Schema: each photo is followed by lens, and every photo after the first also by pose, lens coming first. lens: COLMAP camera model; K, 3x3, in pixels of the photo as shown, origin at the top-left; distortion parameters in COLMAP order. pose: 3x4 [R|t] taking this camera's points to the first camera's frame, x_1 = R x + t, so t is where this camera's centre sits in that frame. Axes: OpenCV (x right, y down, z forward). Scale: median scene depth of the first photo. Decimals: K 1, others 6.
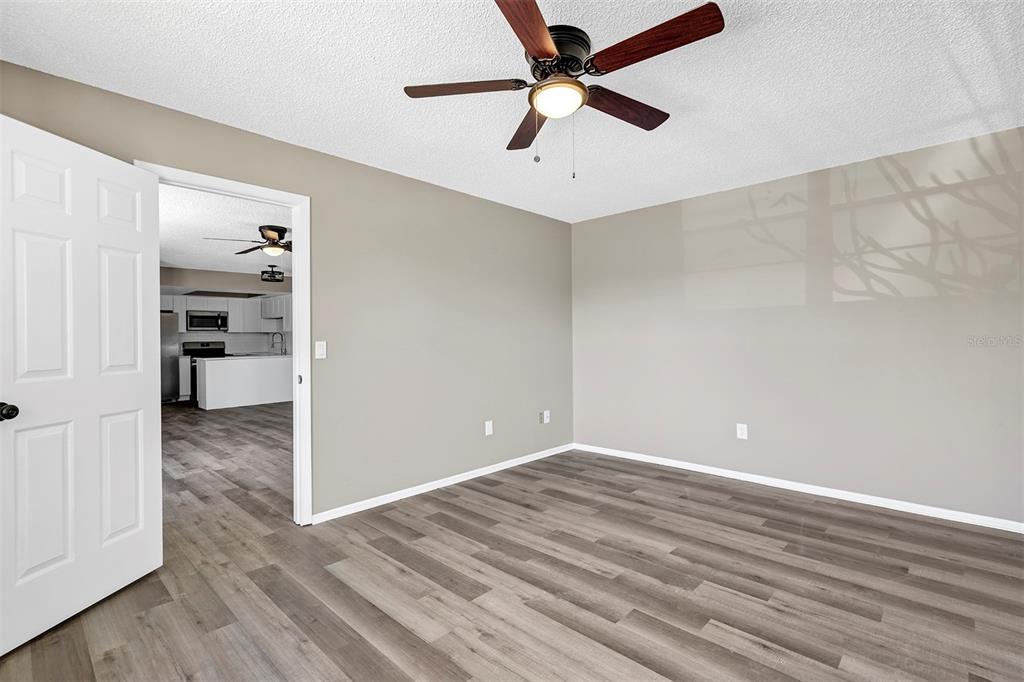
lens RADIAL K [[475.5, 0, 505.2], [0, 475.5, 333.3], [0, 0, 1]] dist [0.007575, 0.000557]
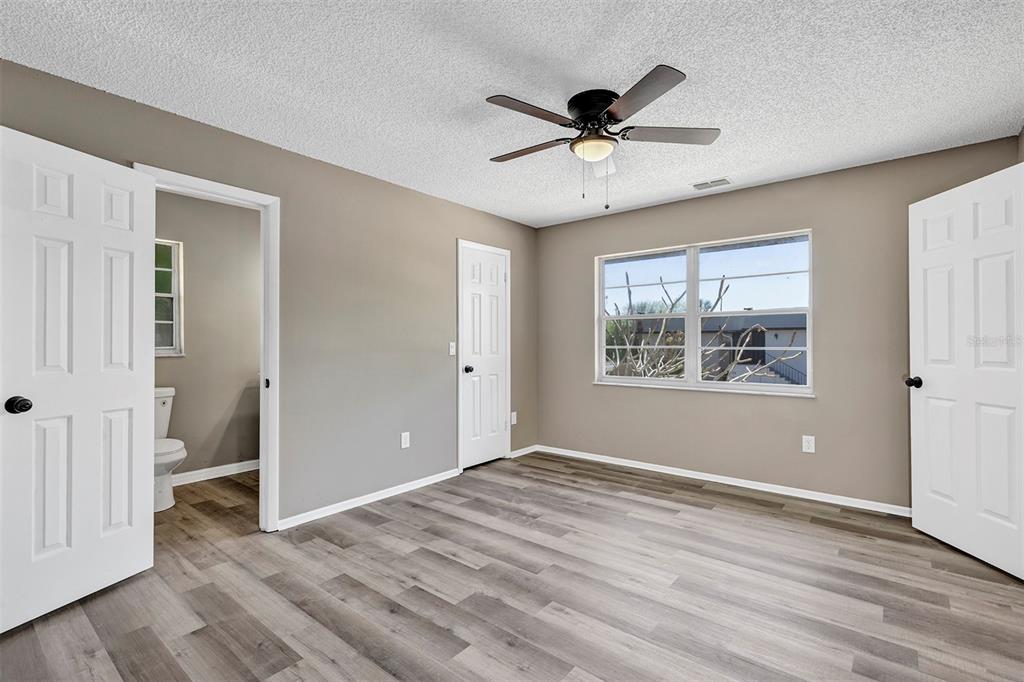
lens RADIAL K [[475.5, 0, 517.0], [0, 475.5, 342.3], [0, 0, 1]] dist [0.007575, 0.000557]
pose [[-0.994979, 0.010151, -0.099565, 0.299353], [0.011310, 0.999875, -0.011079, 0.013536], [0.099440, -0.012149, -0.994969, 1.512971]]
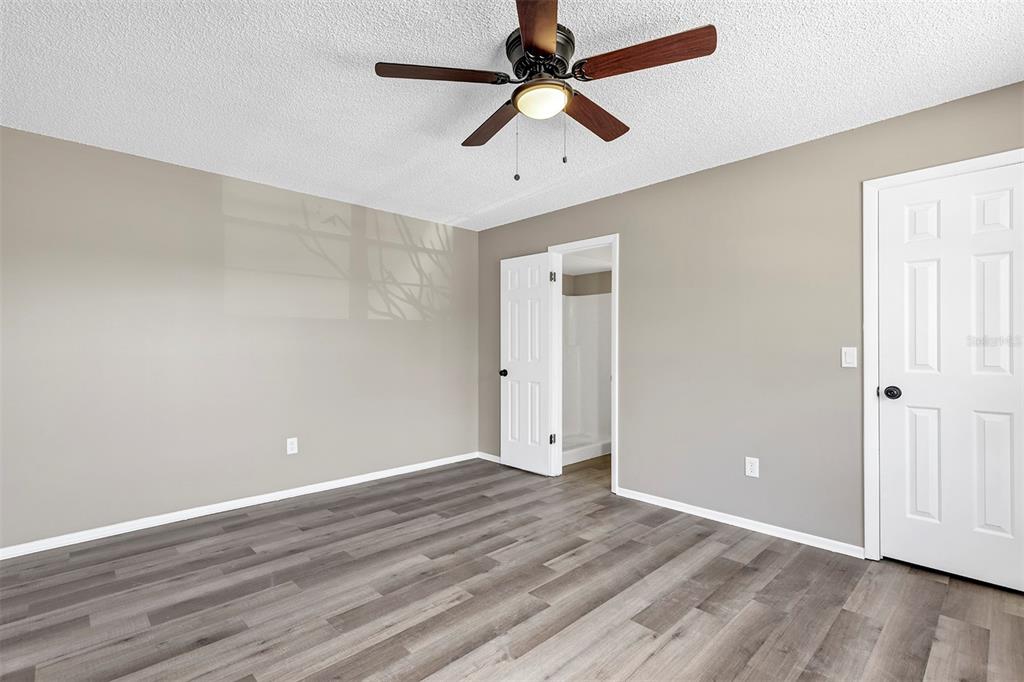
lens RADIAL K [[475.5, 0, 505.3], [0, 475.5, 343.9], [0, 0, 1]] dist [0.007575, 0.000557]
pose [[0.039775, 0.015354, 0.999091, -0.586258], [-0.011359, 0.999824, -0.014913, 0.013544], [-0.999144, -0.010755, 0.039942, 0.708273]]
